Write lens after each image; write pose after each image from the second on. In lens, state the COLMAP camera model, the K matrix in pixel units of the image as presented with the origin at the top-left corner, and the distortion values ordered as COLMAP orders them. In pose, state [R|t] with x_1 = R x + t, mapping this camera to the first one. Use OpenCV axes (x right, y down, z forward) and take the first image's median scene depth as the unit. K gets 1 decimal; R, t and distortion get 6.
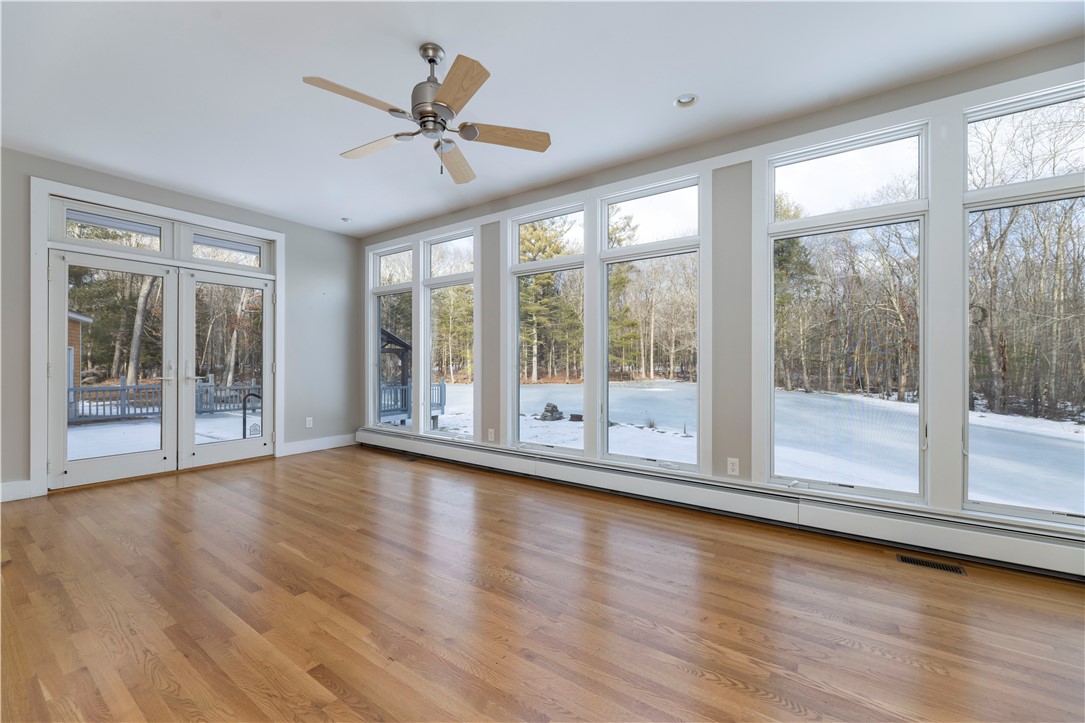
lens RADIAL K [[452.1, 0, 514.6], [0, 452.1, 367.7], [0, 0, 1]] dist [-0.001553, -0.000066]
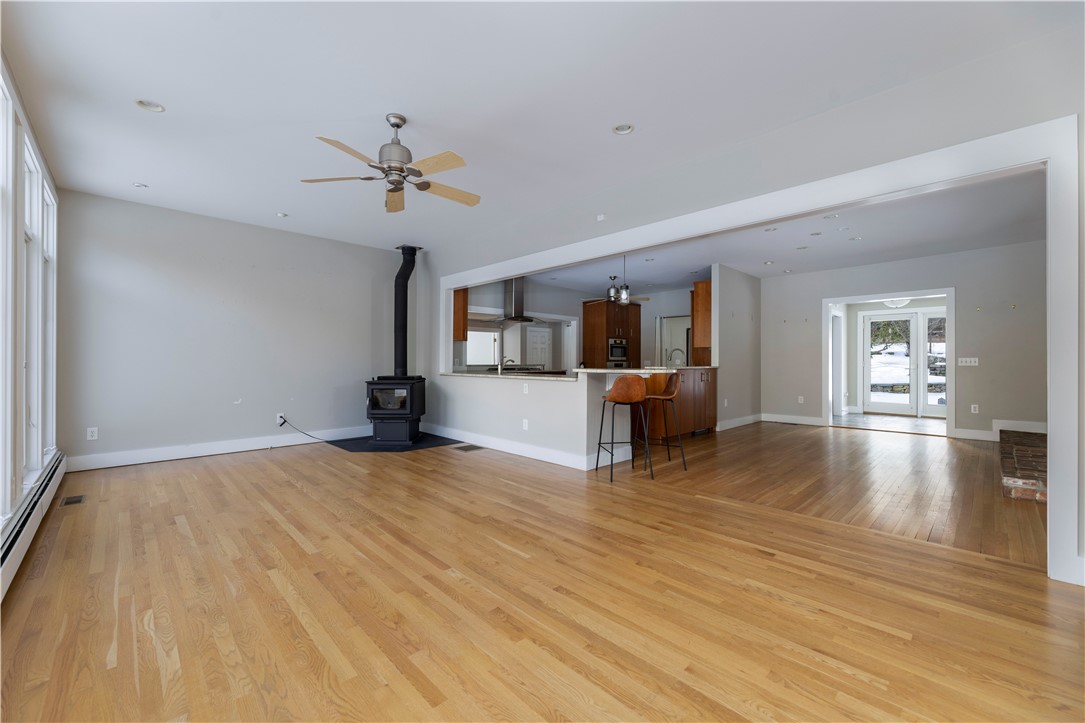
lens RADIAL K [[433.4, 0, 544.6], [0, 433.4, 360.4], [0, 0, 1]] dist [-0.000667, -0.000085]
pose [[-0.989461, -0.005798, 0.144680, -0.535221], [-0.003253, 0.999836, 0.017820, -0.034252], [-0.144760, 0.017161, -0.989318, 1.468738]]
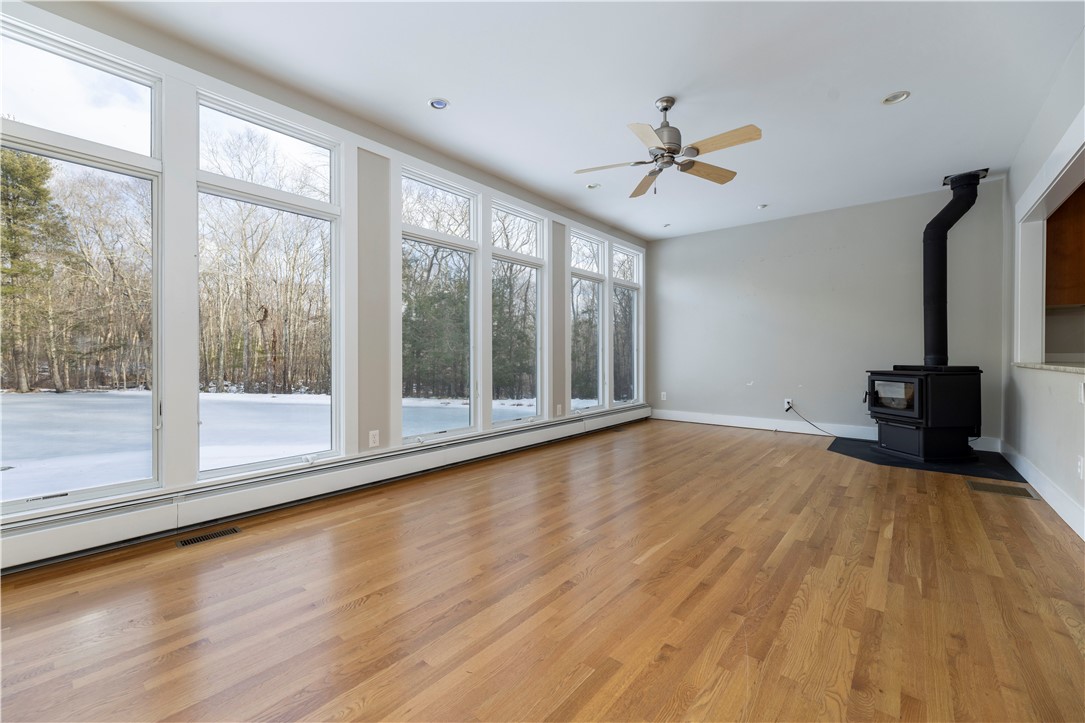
lens RADIAL K [[443.9, 0, 543.7], [0, 443.9, 352.9], [0, 0, 1]] dist [-0.001428, -0.000122]
pose [[0.042785, 0.001437, 0.999083, -1.025986], [0.017439, 0.999846, -0.002185, 0.008721], [-0.998932, 0.017517, 0.042753, 0.873835]]
